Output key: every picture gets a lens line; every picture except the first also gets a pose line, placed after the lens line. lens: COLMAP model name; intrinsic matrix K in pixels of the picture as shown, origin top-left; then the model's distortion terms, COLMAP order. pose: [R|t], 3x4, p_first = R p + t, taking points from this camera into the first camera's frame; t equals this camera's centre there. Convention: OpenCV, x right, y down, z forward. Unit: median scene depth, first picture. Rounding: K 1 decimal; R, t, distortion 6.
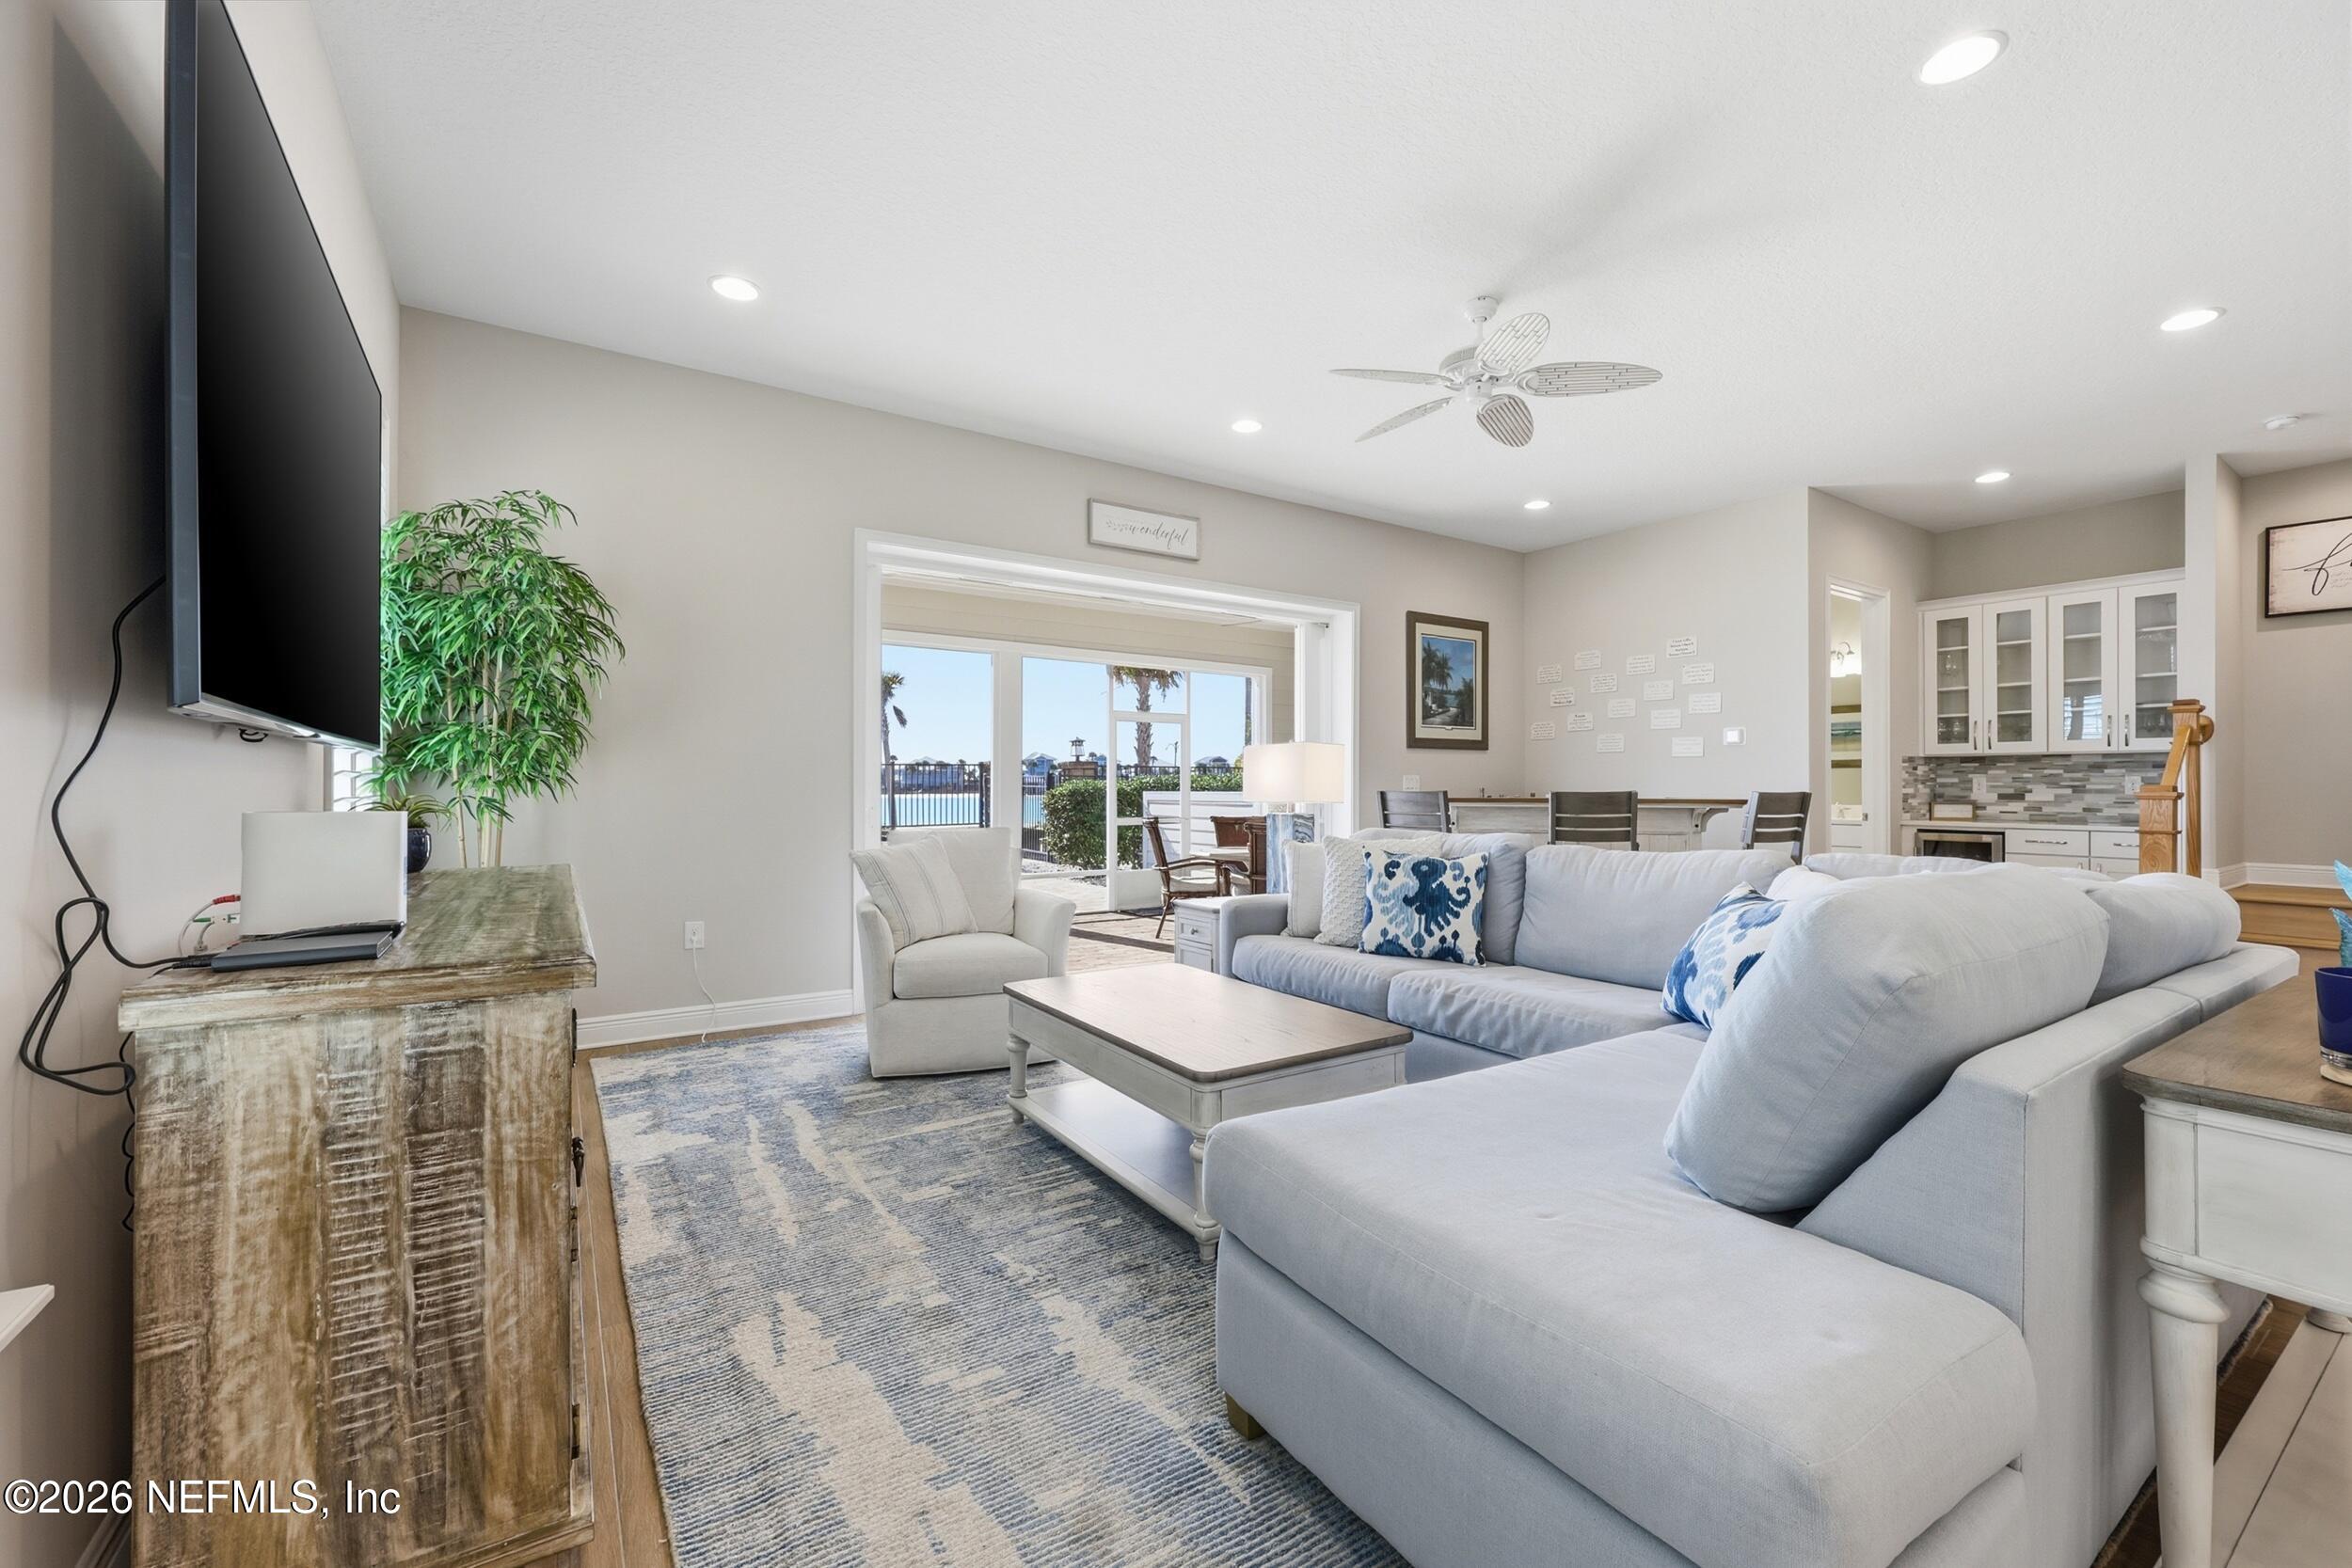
lens RADIAL K [[951.9, 0, 1183.4], [0, 951.9, 779.8], [0, 0, 1]] dist [0.001796, -0.000658]
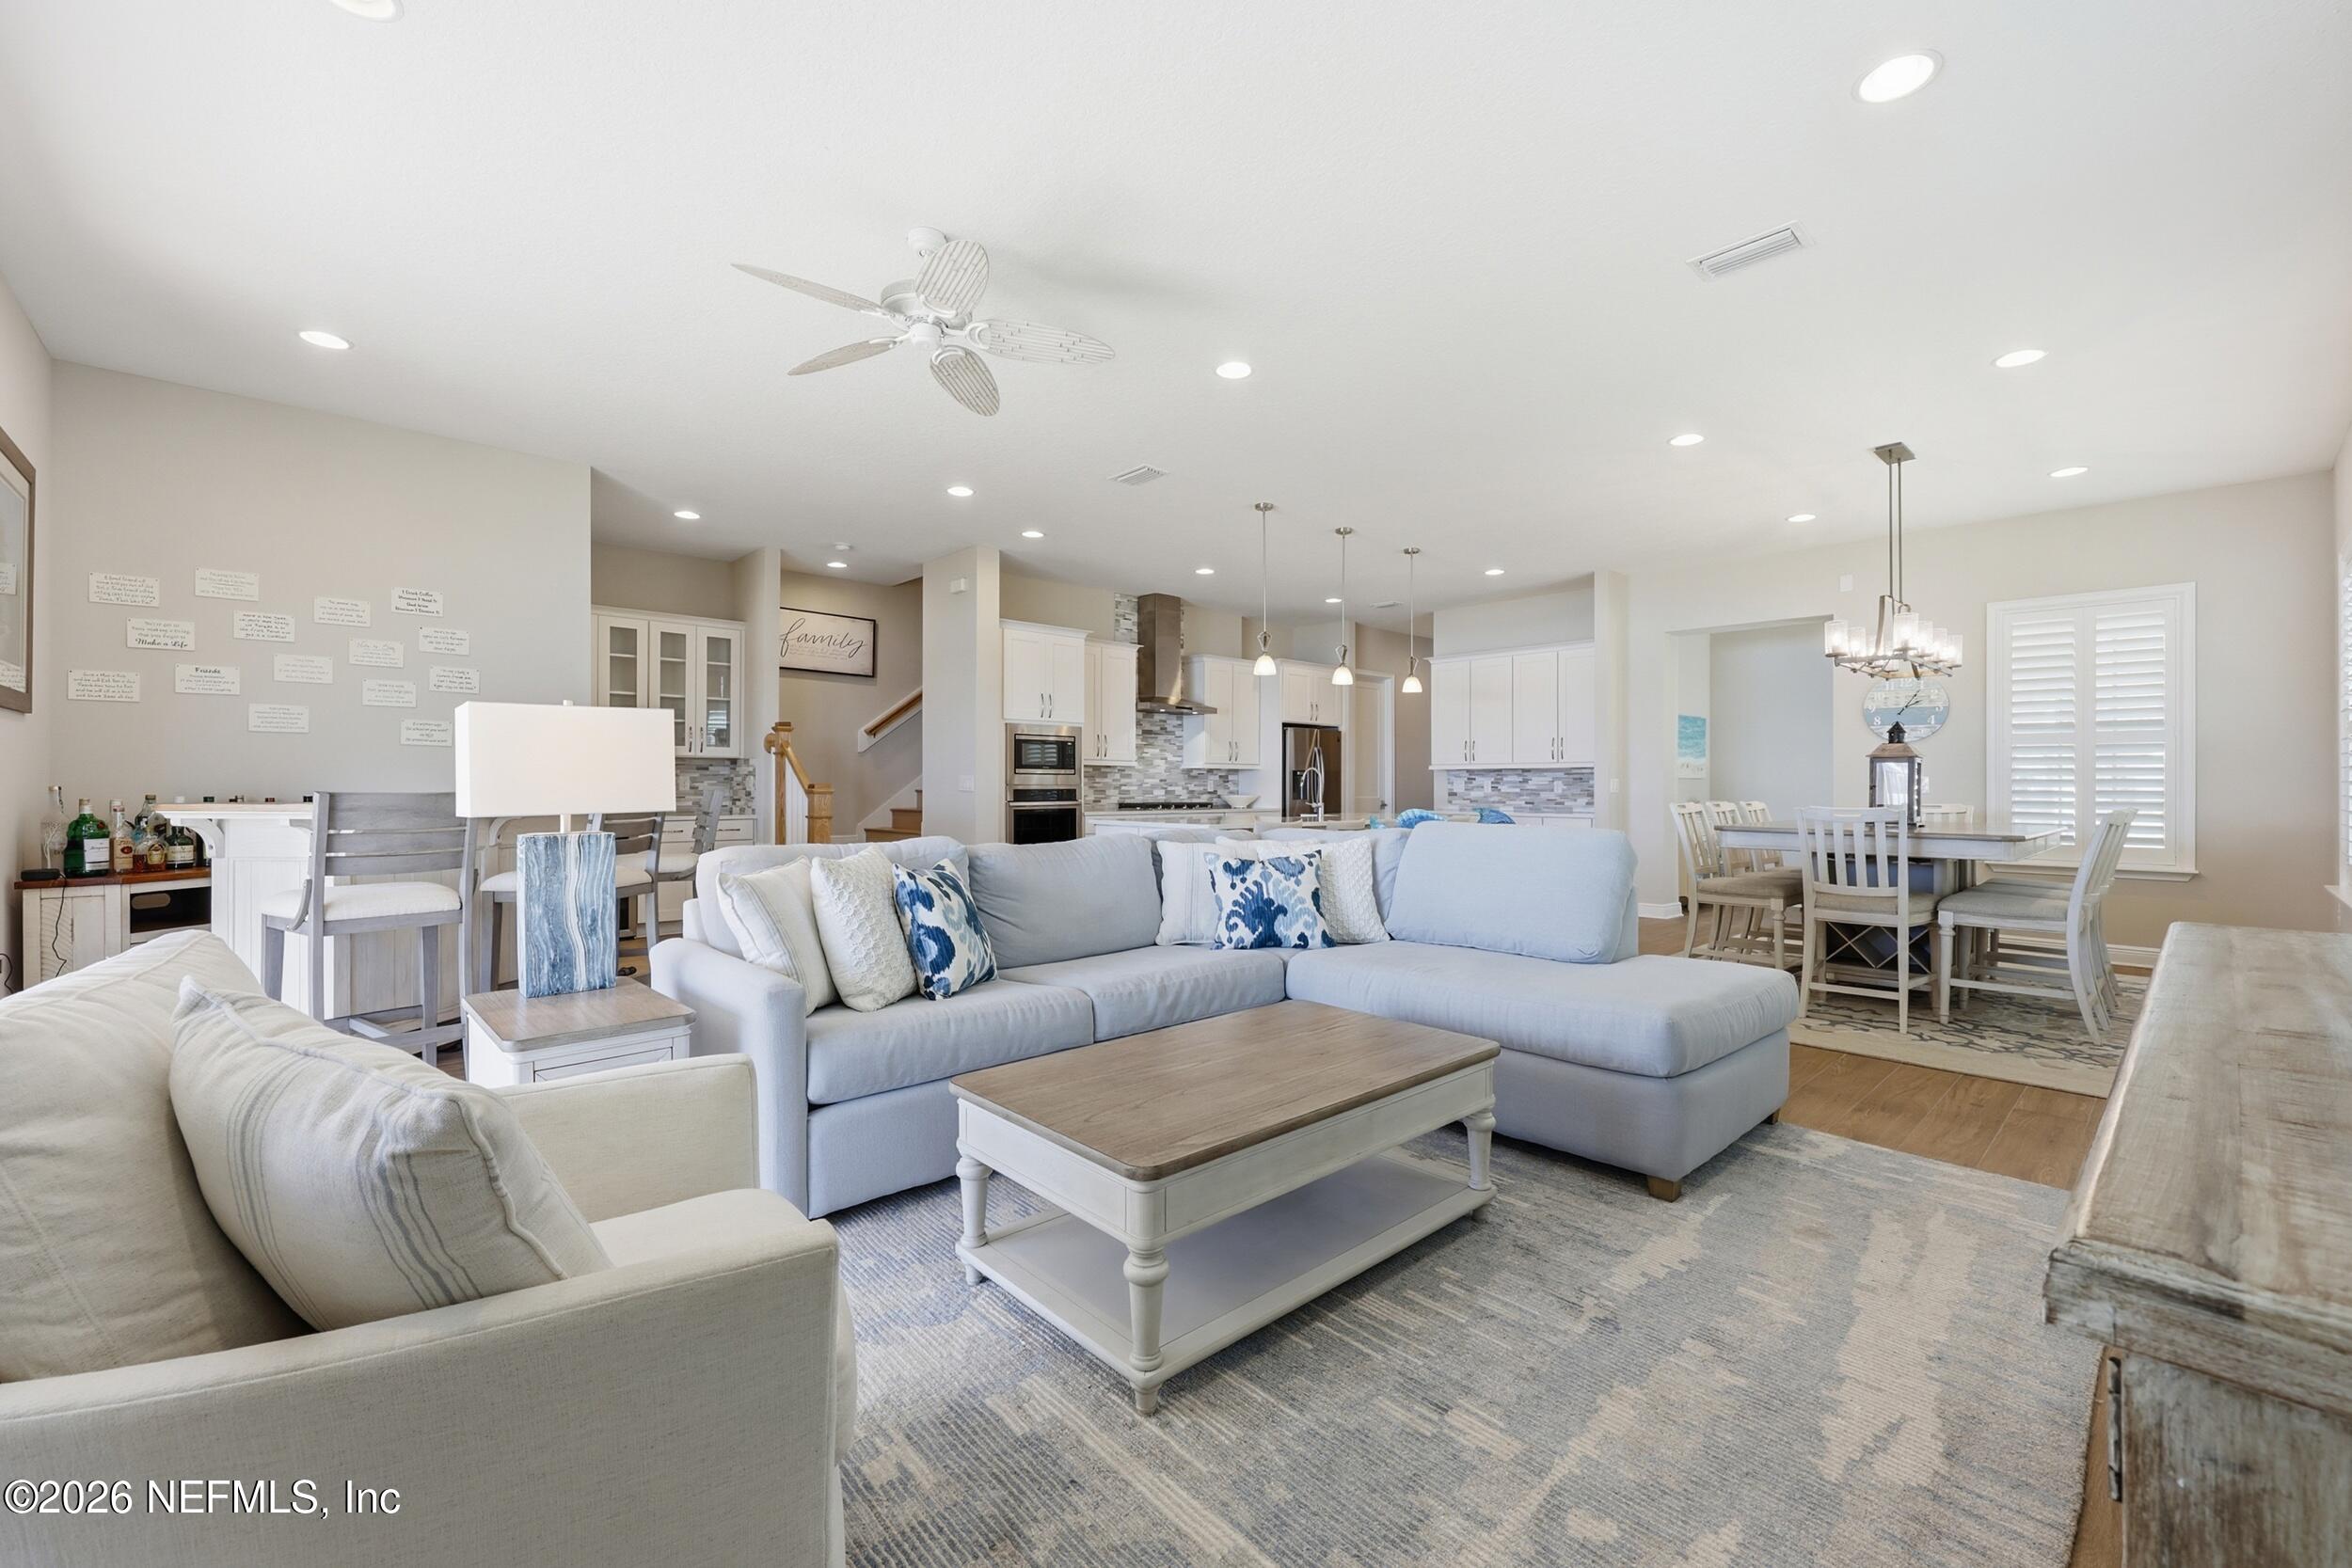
lens RADIAL K [[951.9, 0, 1188.6], [0, 951.9, 786.3], [0, 0, 1]] dist [0.001796, -0.000658]
pose [[-0.161603, -0.002709, 0.986852, -0.340568], [-0.010588, 0.999943, 0.001011, 0.001949], [-0.986799, -0.010285, -0.161622, 0.513351]]
